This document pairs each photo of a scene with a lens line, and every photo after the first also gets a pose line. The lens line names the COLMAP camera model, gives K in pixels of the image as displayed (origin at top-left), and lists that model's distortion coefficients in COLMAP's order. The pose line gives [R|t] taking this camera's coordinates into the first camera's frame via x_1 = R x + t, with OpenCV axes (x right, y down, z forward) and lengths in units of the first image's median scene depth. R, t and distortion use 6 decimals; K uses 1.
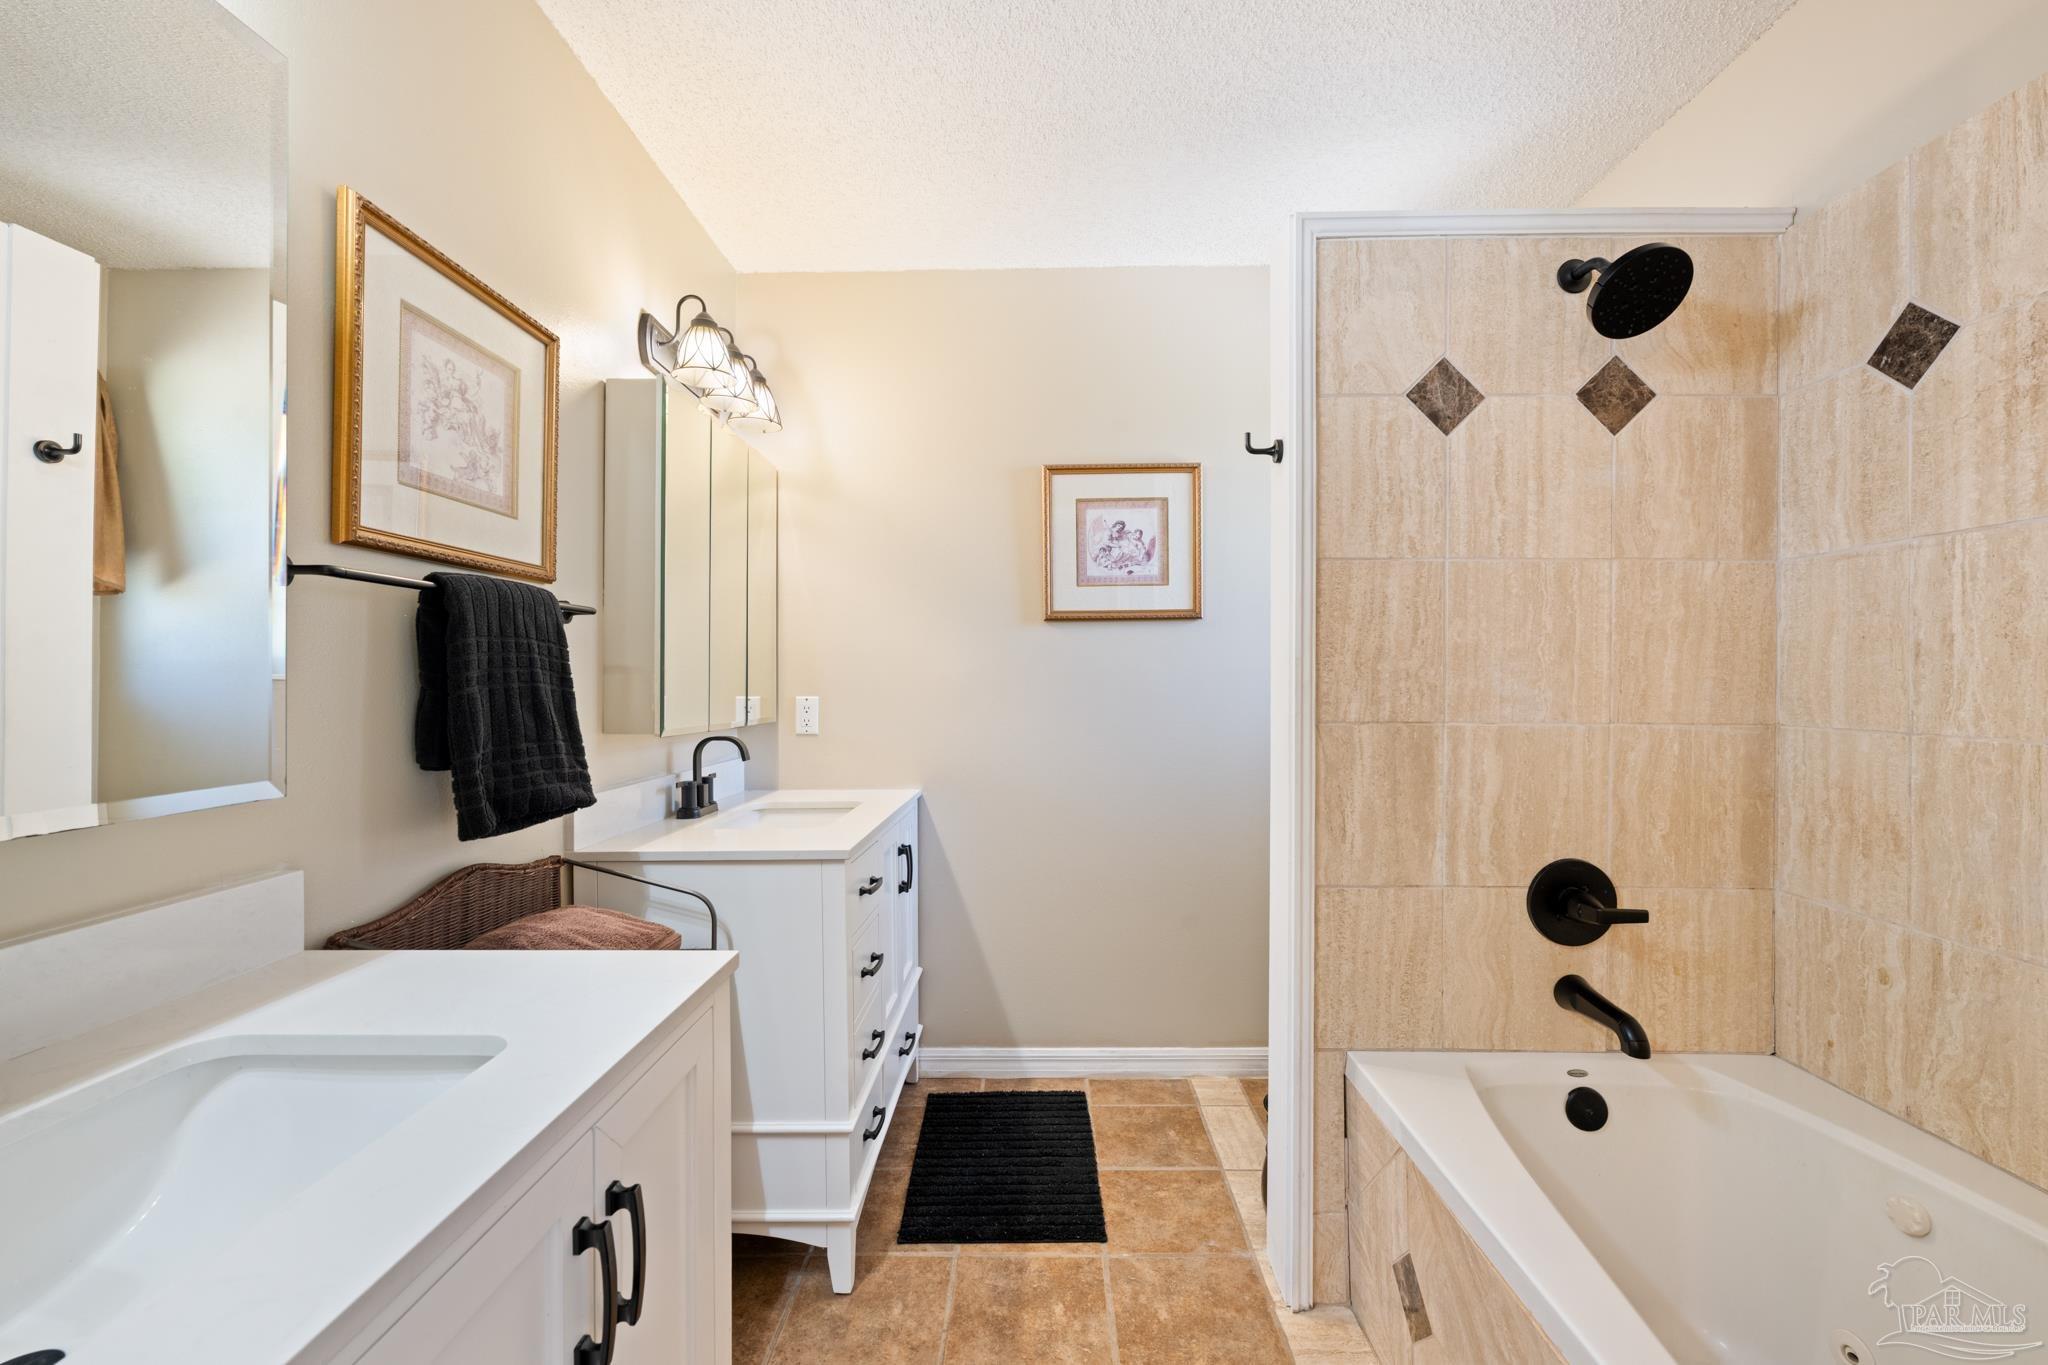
lens RADIAL K [[815.6, 0, 1032.8], [0, 815.6, 681.8], [0, 0, 1]] dist [-0.001596, 0.000437]
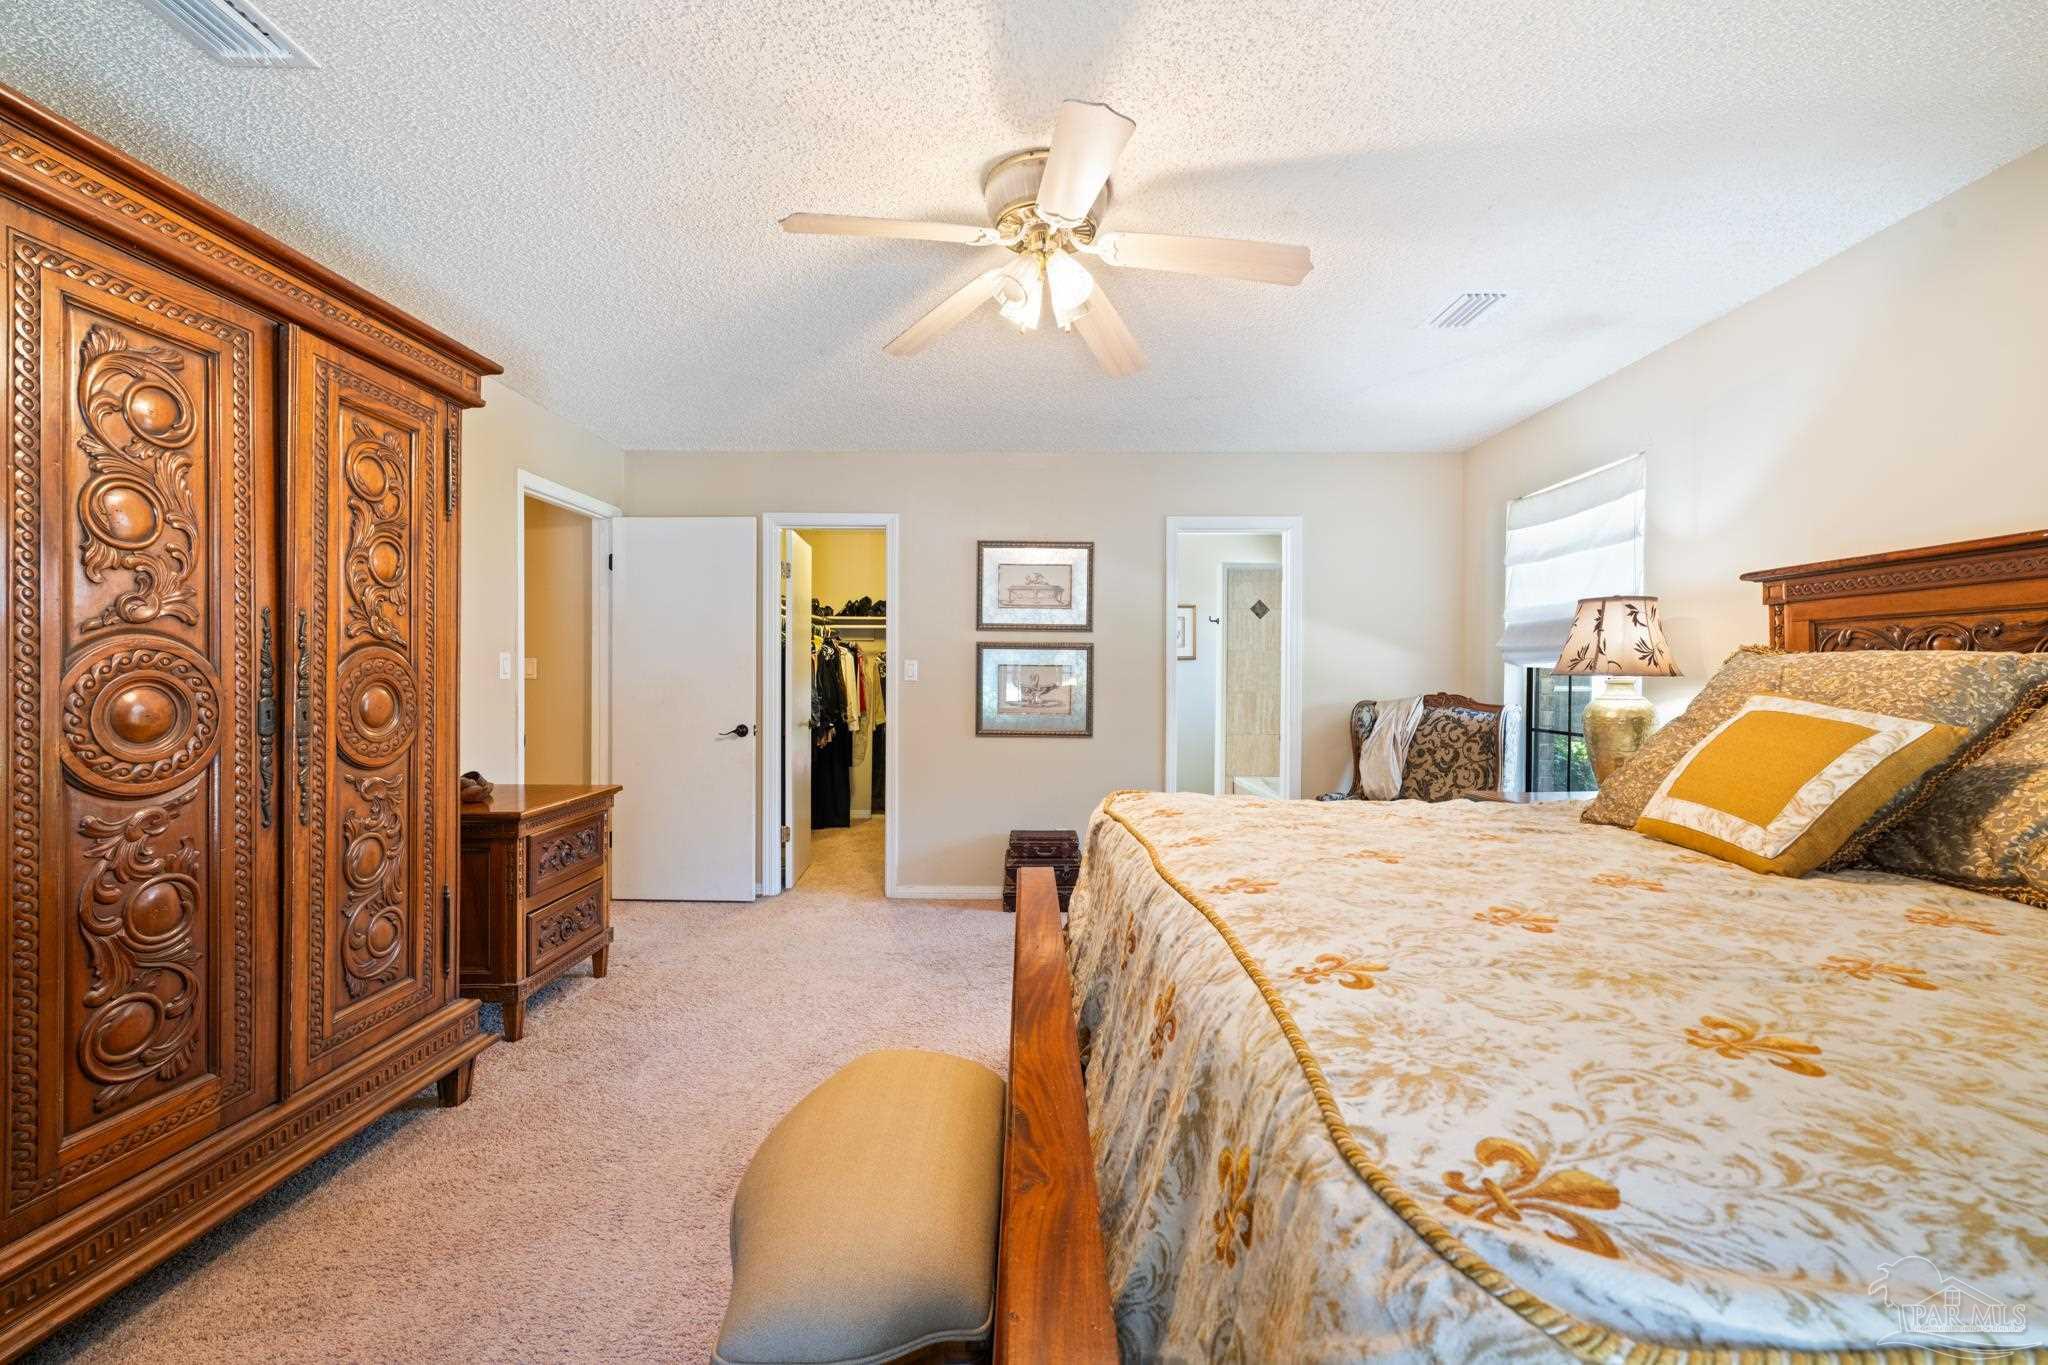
lens RADIAL K [[815.6, 0, 1019.6], [0, 815.6, 680.5], [0, 0, 1]] dist [-0.001596, 0.000437]
pose [[0.999970, 0.003176, 0.007065, -0.658192], [-0.003250, 0.999940, 0.010494, -0.042423], [-0.007031, -0.010517, 0.999920, -2.838824]]
